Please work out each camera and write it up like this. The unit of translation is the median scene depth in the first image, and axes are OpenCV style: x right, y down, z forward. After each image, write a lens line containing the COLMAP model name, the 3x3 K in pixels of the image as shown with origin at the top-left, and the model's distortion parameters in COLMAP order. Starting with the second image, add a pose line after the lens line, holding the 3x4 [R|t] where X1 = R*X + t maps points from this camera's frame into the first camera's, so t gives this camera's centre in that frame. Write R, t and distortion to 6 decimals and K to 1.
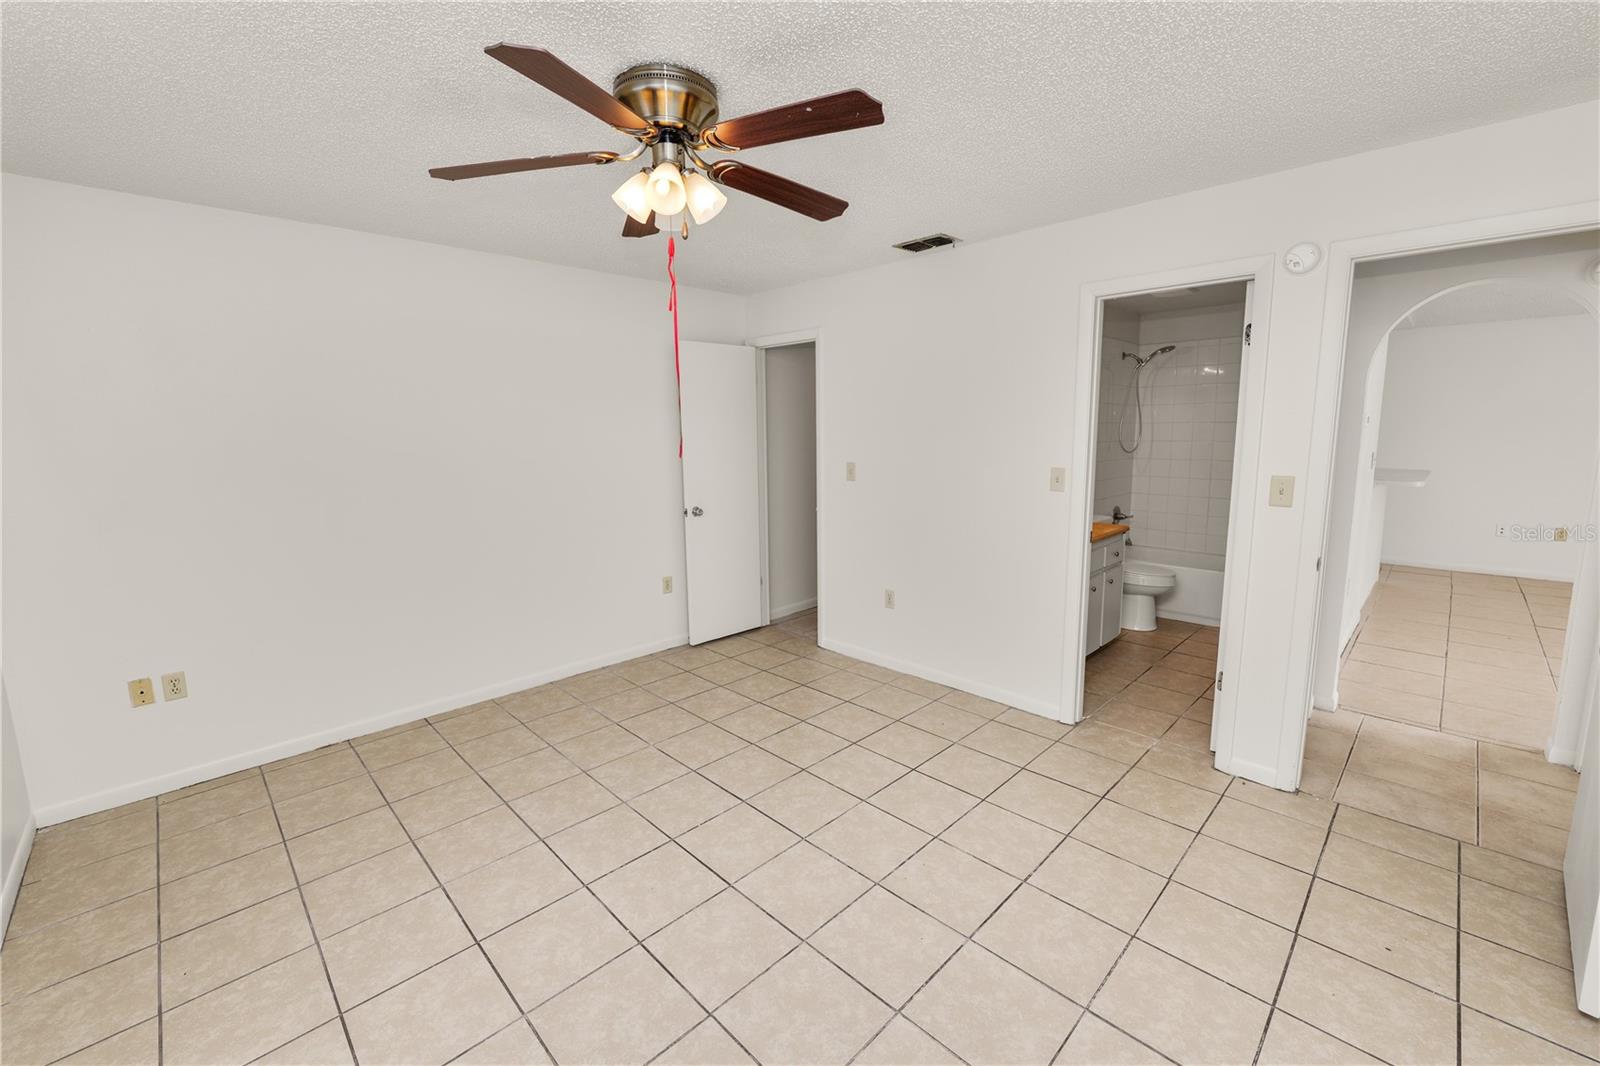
lens RADIAL K [[654.6, 0, 795.9], [0, 654.6, 523.9], [0, 0, 1]] dist [-0.002603, -0.000157]
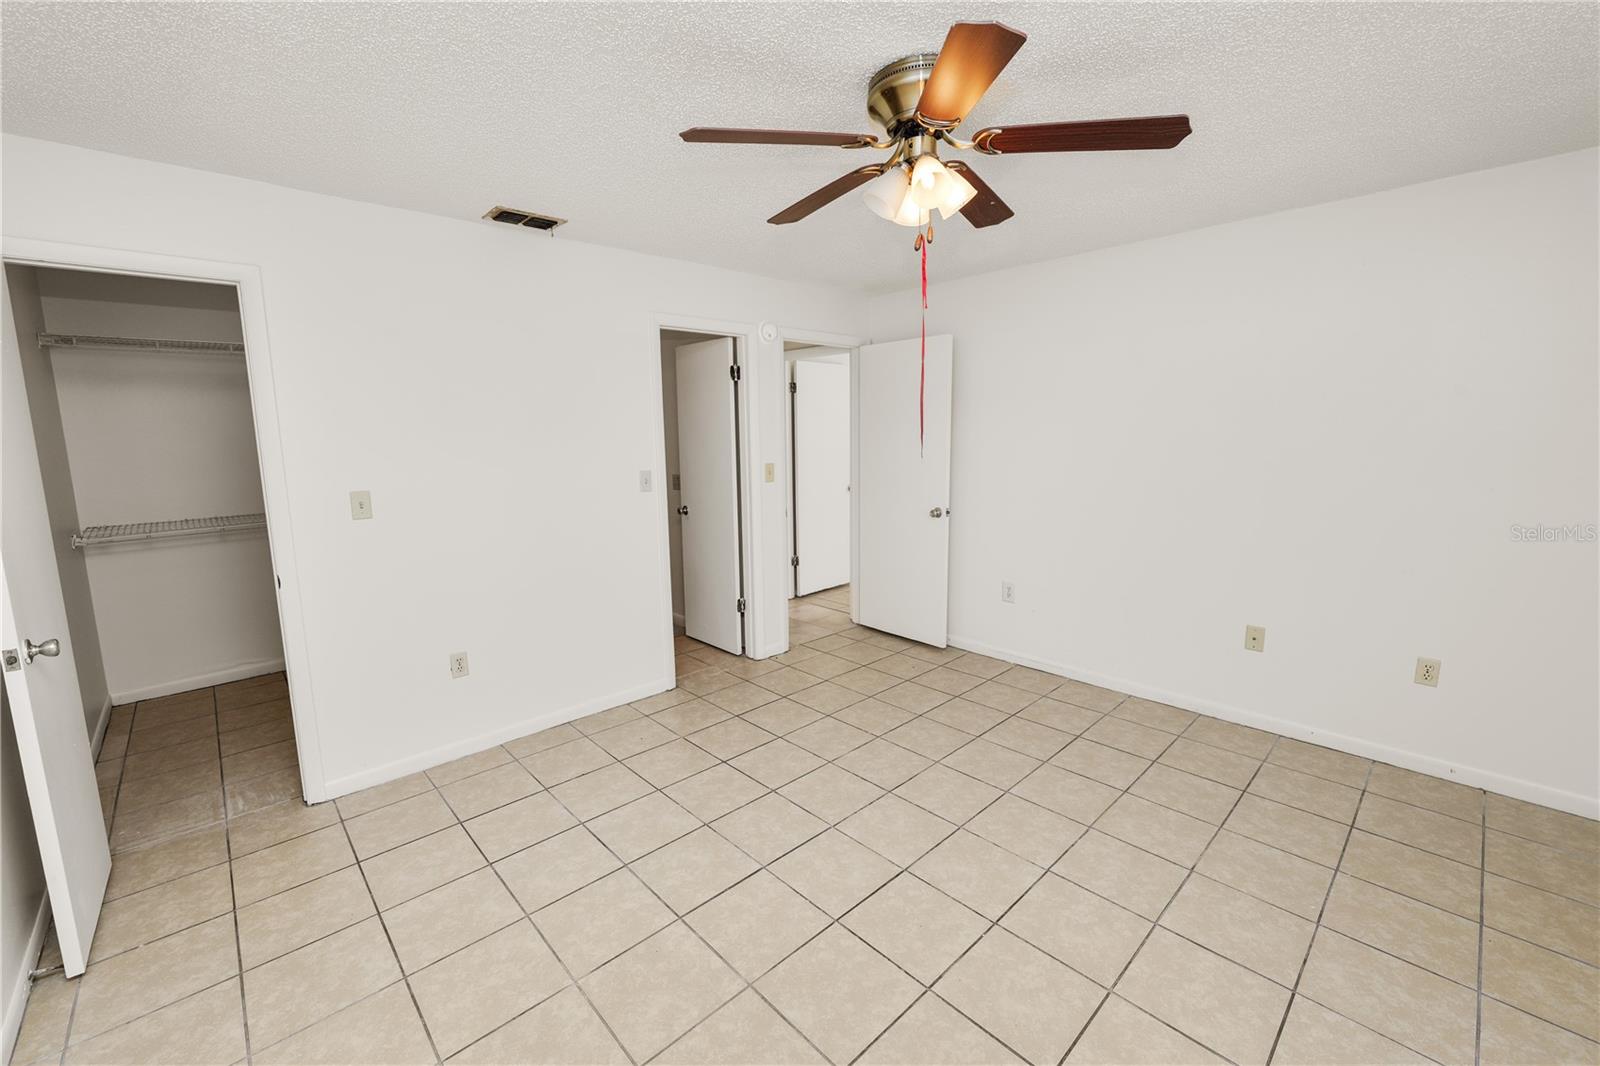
lens RADIAL K [[650.2, 0, 796.2], [0, 650.2, 530.5], [0, 0, 1]] dist [-0.011025, 0.000000]
pose [[0.024916, -0.139263, 0.989942, -0.725200], [0.160964, 0.977888, 0.133516, -0.094526], [-0.986646, 0.156018, 0.046781, 0.722782]]
